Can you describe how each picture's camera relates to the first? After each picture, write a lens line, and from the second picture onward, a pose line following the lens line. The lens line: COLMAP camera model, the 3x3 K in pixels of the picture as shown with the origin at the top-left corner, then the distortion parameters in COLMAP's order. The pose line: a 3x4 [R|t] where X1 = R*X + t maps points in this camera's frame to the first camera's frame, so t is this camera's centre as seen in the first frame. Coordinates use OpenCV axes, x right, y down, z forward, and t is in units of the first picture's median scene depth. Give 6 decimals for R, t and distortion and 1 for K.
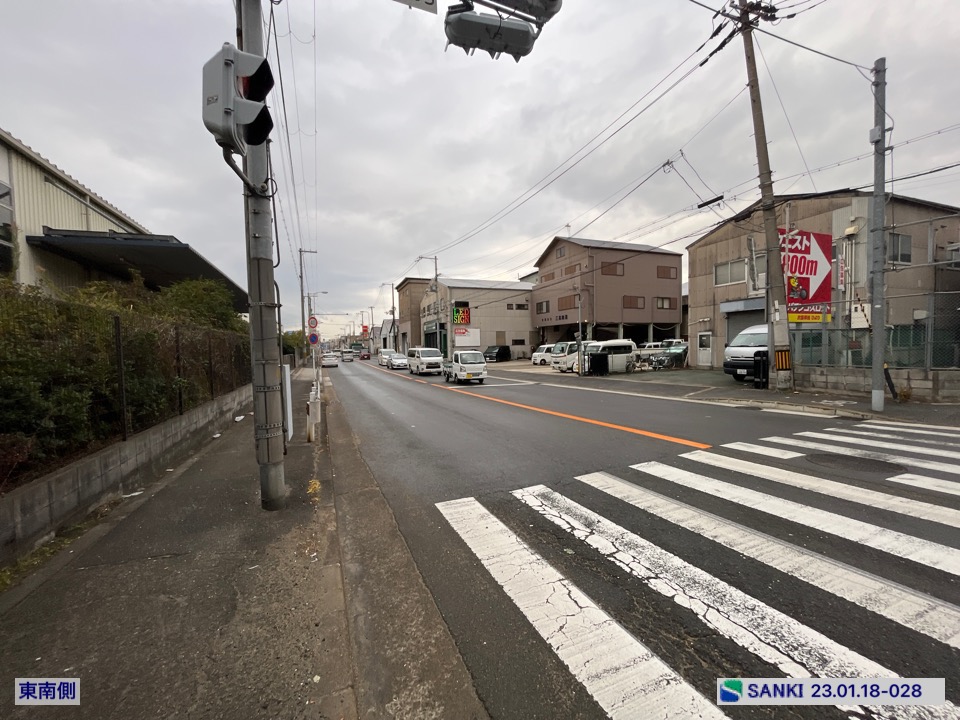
lens RADIAL K [[385.7, 0, 478.2], [0, 385.7, 361.8], [0, 0, 1]] dist [-0.004253, 0.000492]
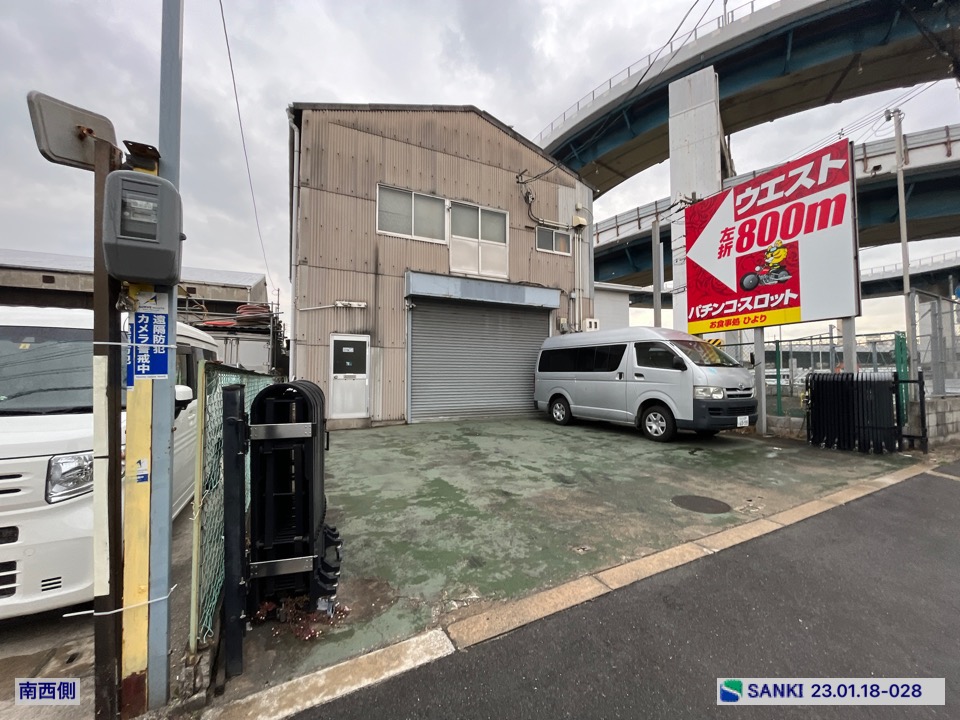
lens RADIAL K [[385.7, 0, 478.5], [0, 385.7, 361.2], [0, 0, 1]] dist [-0.004253, 0.000492]
pose [[-0.092733, 0.061990, 0.993759, 0.196559], [0.039999, 0.997486, -0.058490, -0.022903], [-0.994887, 0.034325, -0.094980, 1.009748]]
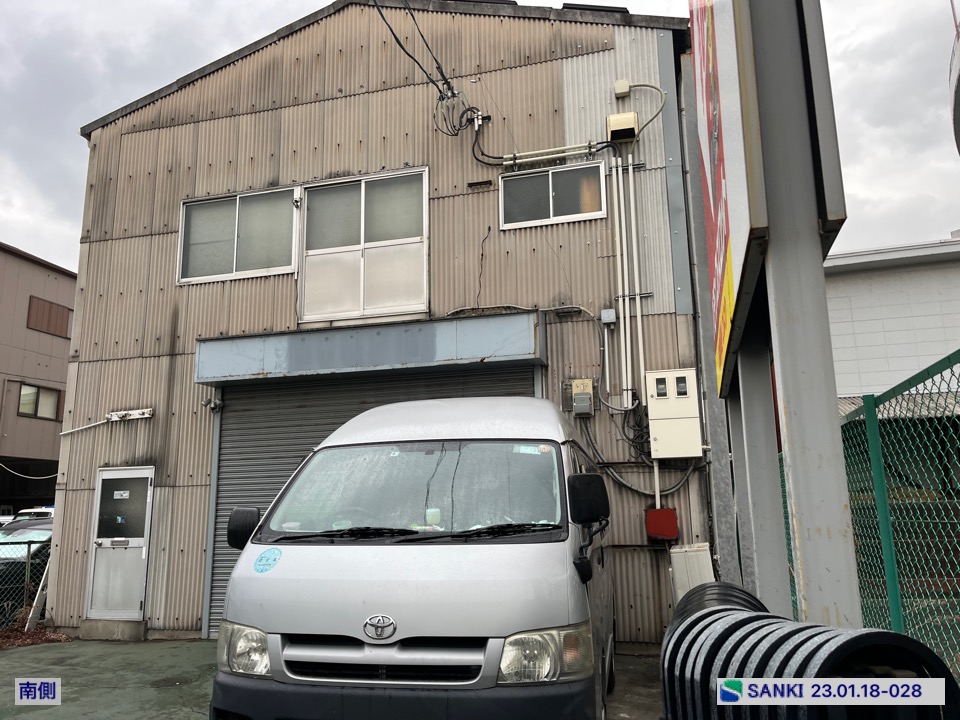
lens RADIAL K [[723.4, 0, 480.8], [0, 723.4, 364.9], [0, 0, 1]] dist [0.064400, -0.076093]
pose [[0.585426, 0.172823, 0.792091, 0.394633], [0.034842, 0.970749, -0.237555, -0.028143], [-0.809977, 0.166669, 0.562280, 0.635834]]
